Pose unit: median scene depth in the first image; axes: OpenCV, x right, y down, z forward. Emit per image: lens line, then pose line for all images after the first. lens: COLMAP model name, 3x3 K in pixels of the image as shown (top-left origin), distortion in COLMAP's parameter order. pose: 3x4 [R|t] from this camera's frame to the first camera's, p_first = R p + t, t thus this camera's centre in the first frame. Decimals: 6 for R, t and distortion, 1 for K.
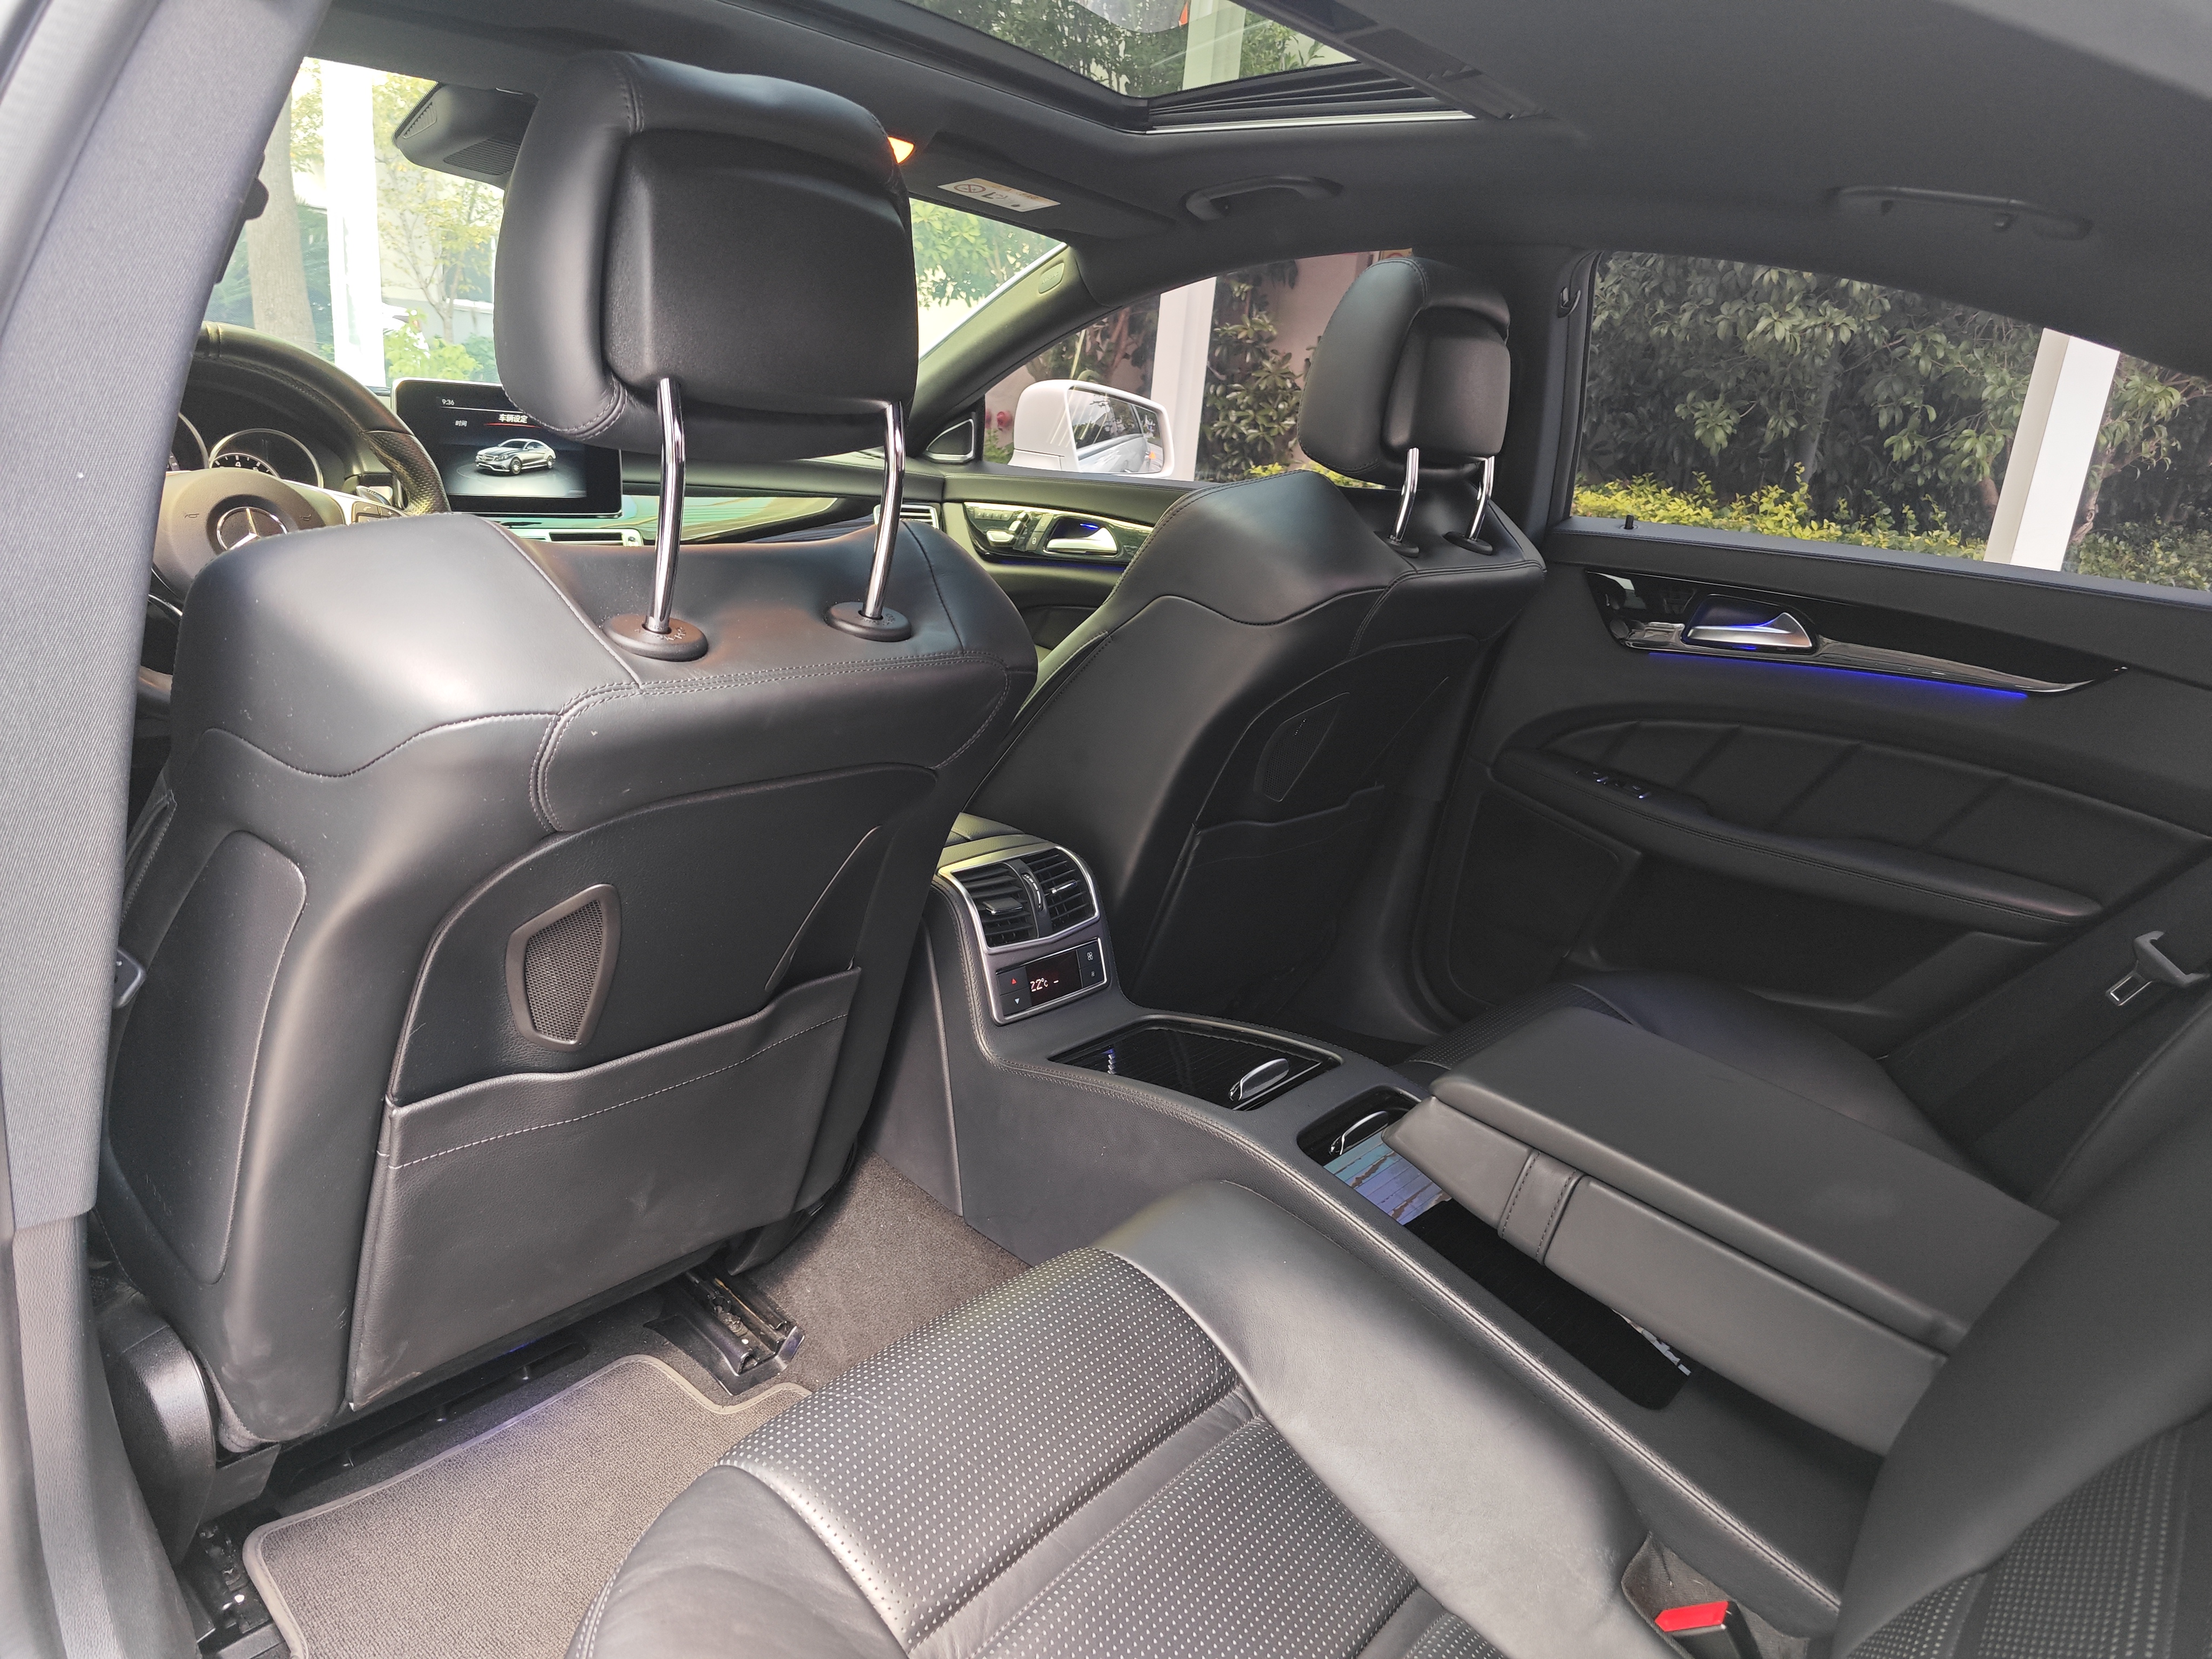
lens RADIAL K [[1462.7, 0, 1083.6], [0, 1462.7, 859.5], [0, 0, 1]] dist [0.044319, -0.085955]
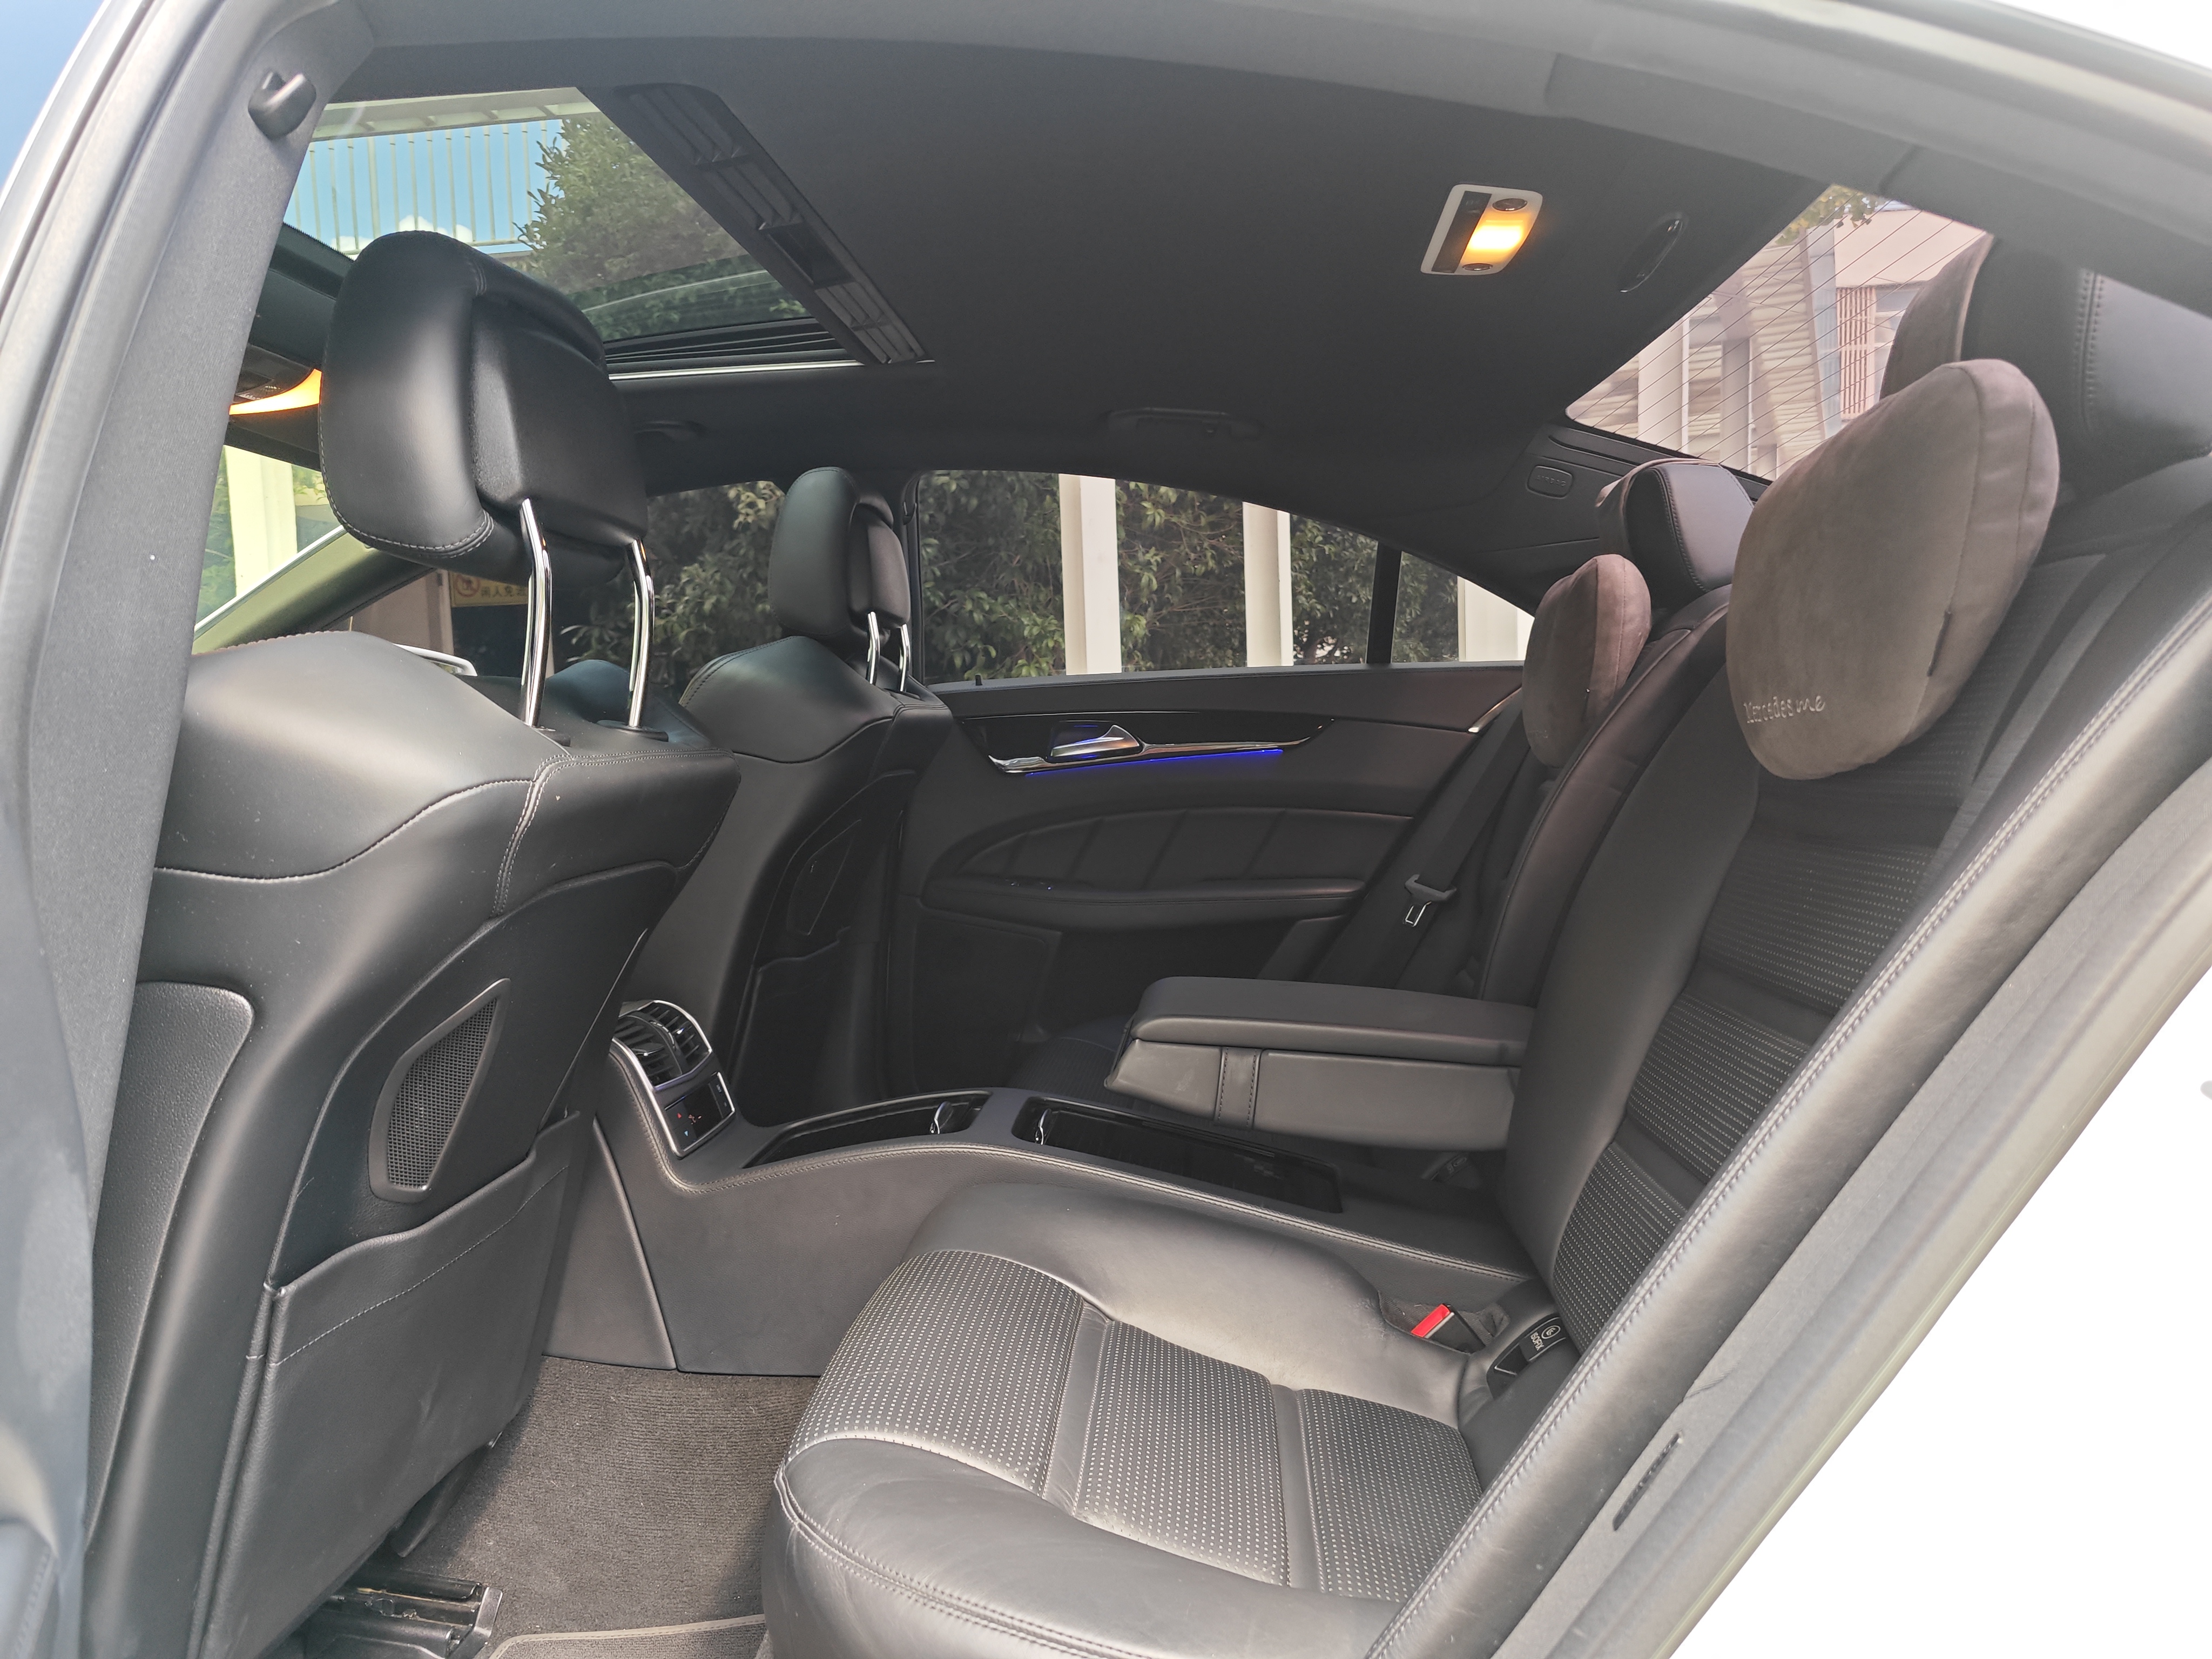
lens RADIAL K [[1493.3, 0, 1104.4], [0, 1493.3, 868.3], [0, 0, 1]] dist [0.003088, 0.001040]
pose [[0.798234, -0.170938, 0.577584, -0.381225], [0.283145, 0.952826, -0.109321, 0.115363], [-0.531650, 0.250803, 0.808978, -0.056624]]
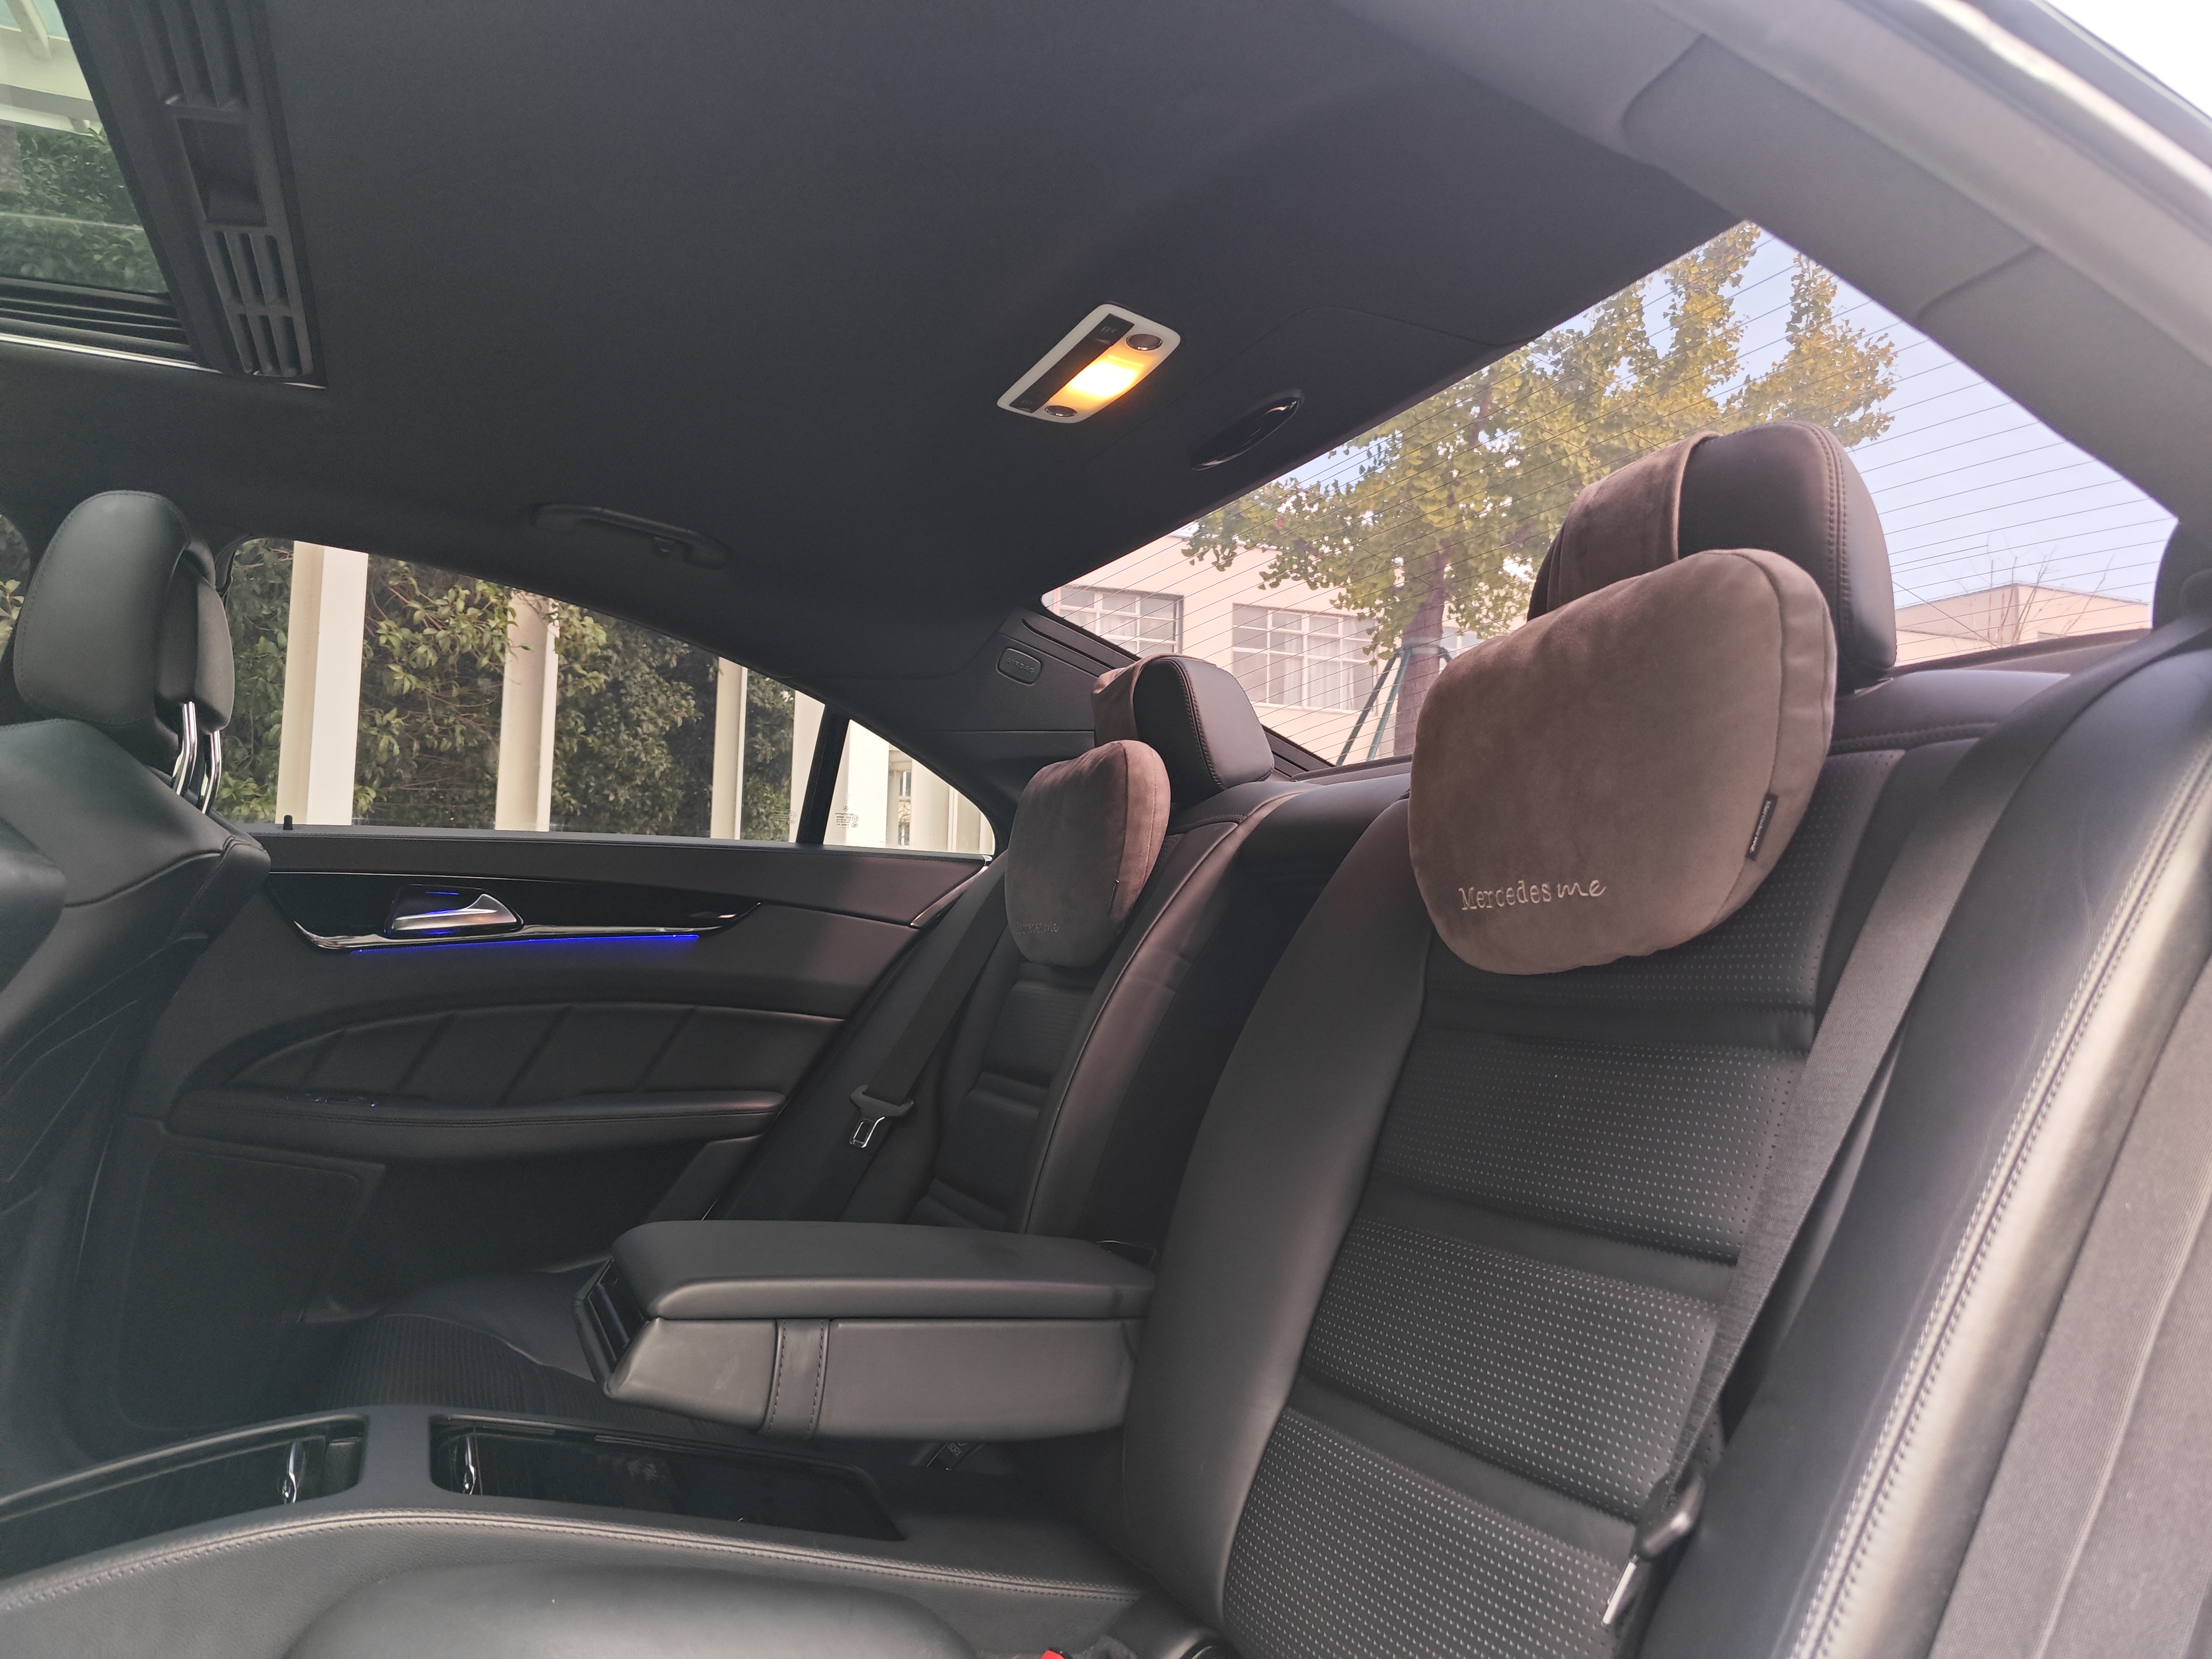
lens RADIAL K [[1479.4, 0, 1102.2], [0, 1479.4, 820.1], [0, 0, 1]] dist [0.041368, -0.028238]
pose [[0.401328, -0.008533, 0.915895, -0.363890], [0.298289, 0.946661, -0.121885, 0.048877], [-0.866002, 0.322117, 0.382467, 0.234828]]
